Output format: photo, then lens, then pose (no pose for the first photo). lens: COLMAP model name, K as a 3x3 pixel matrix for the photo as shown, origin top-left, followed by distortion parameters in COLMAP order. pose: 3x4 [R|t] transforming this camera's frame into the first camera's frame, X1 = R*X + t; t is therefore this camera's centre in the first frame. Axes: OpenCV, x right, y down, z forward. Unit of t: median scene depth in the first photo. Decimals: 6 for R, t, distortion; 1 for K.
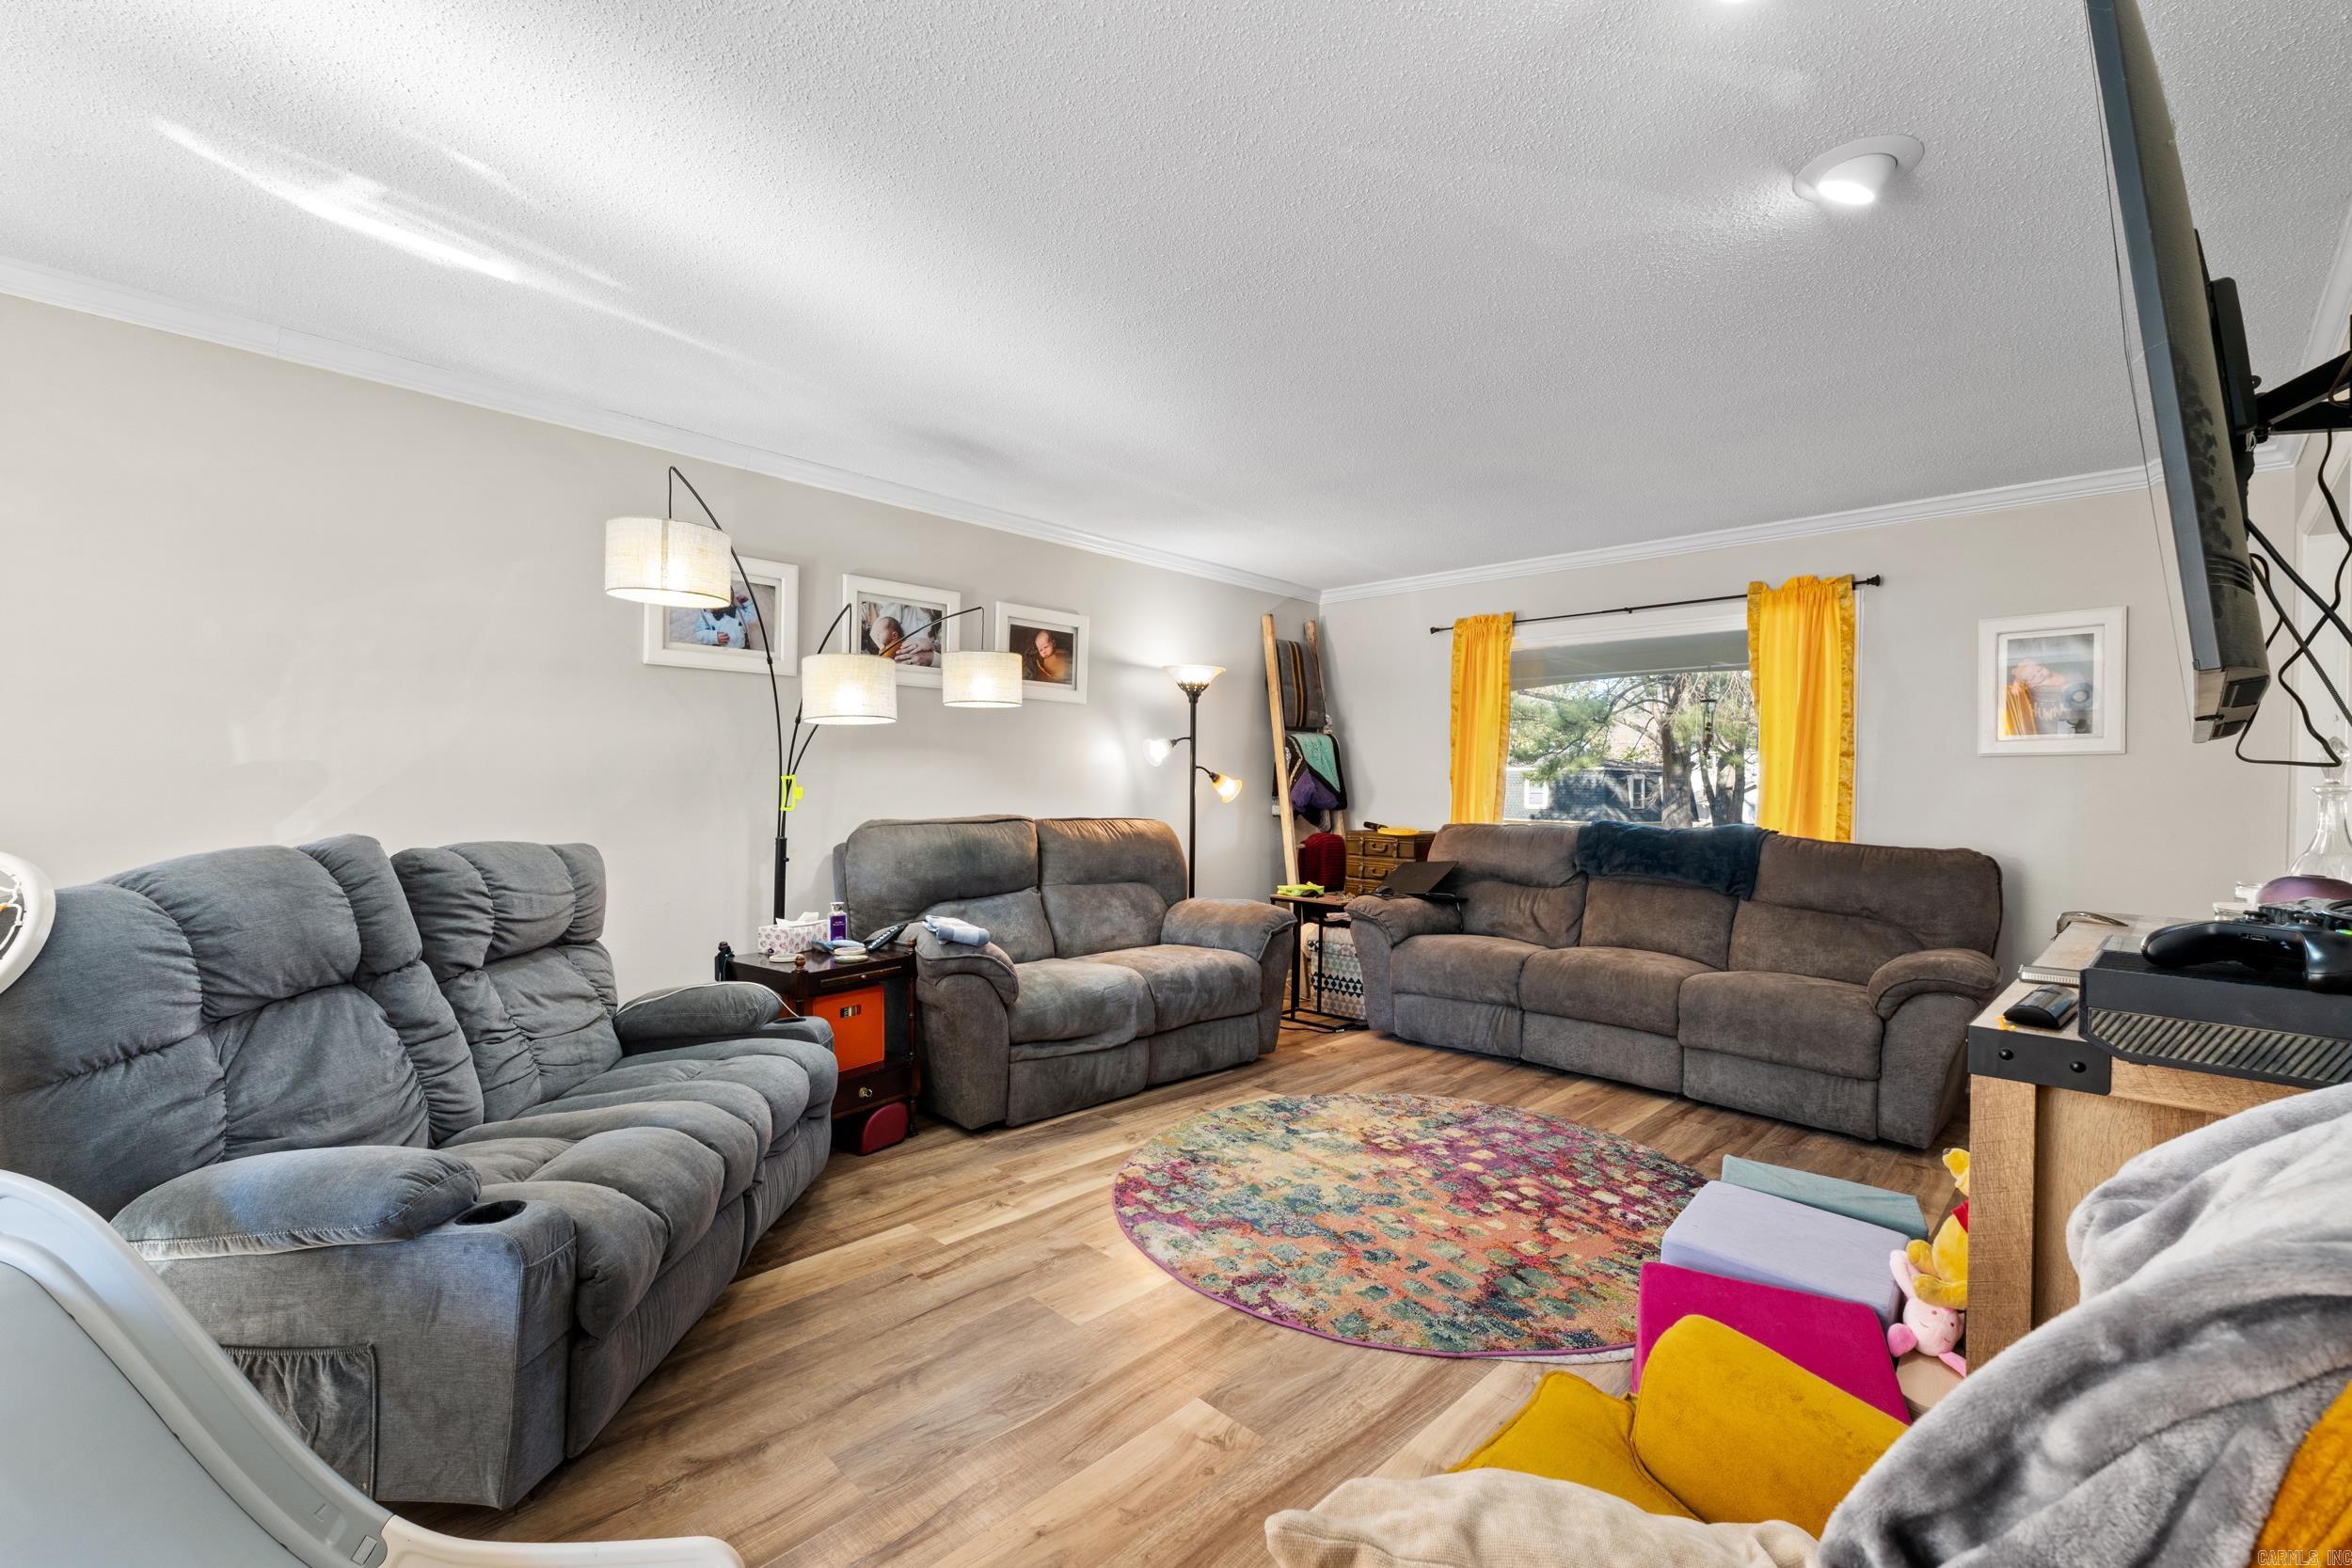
lens RADIAL K [[988.2, 0, 1175.4], [0, 988.2, 789.4], [0, 0, 1]] dist [0.005091, -0.000081]
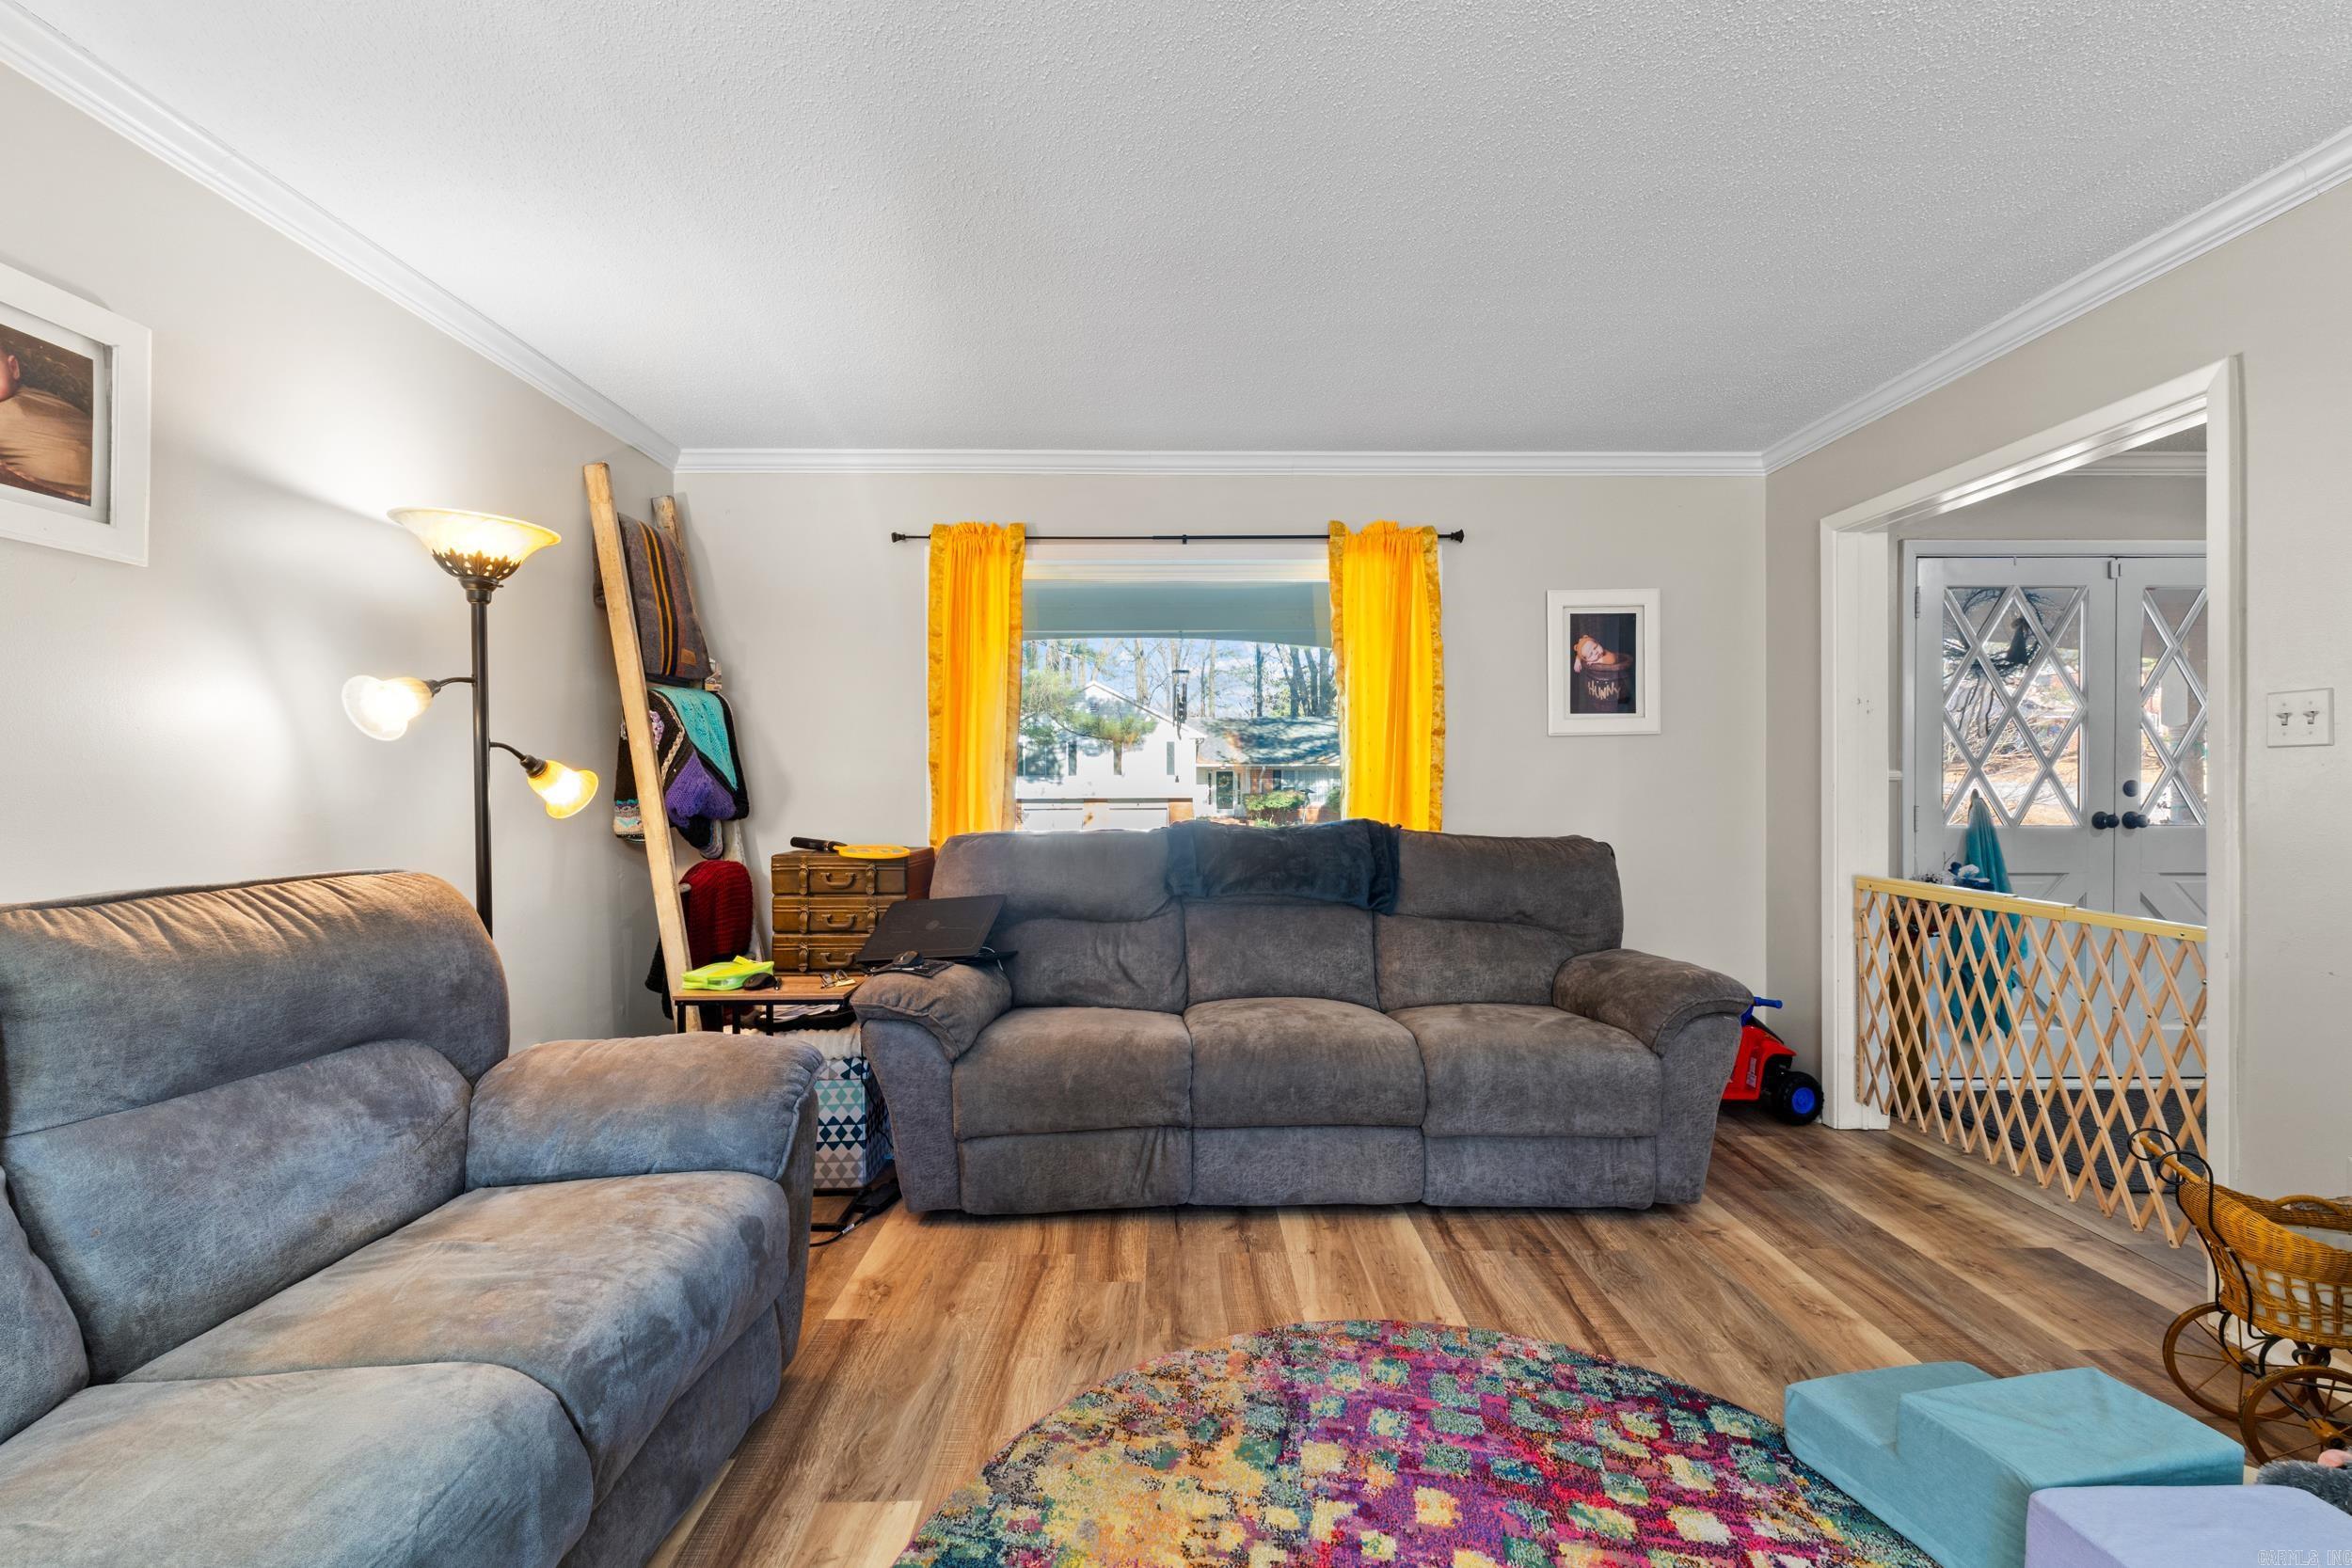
lens RADIAL K [[988.2, 0, 1176.4], [0, 988.2, 781.9], [0, 0, 1]] dist [0.005091, -0.000081]
pose [[0.703696, -0.020783, 0.710197, -0.097288], [0.017135, 0.999778, 0.012279, -0.006464], [-0.710295, 0.003528, 0.703896, 0.538308]]
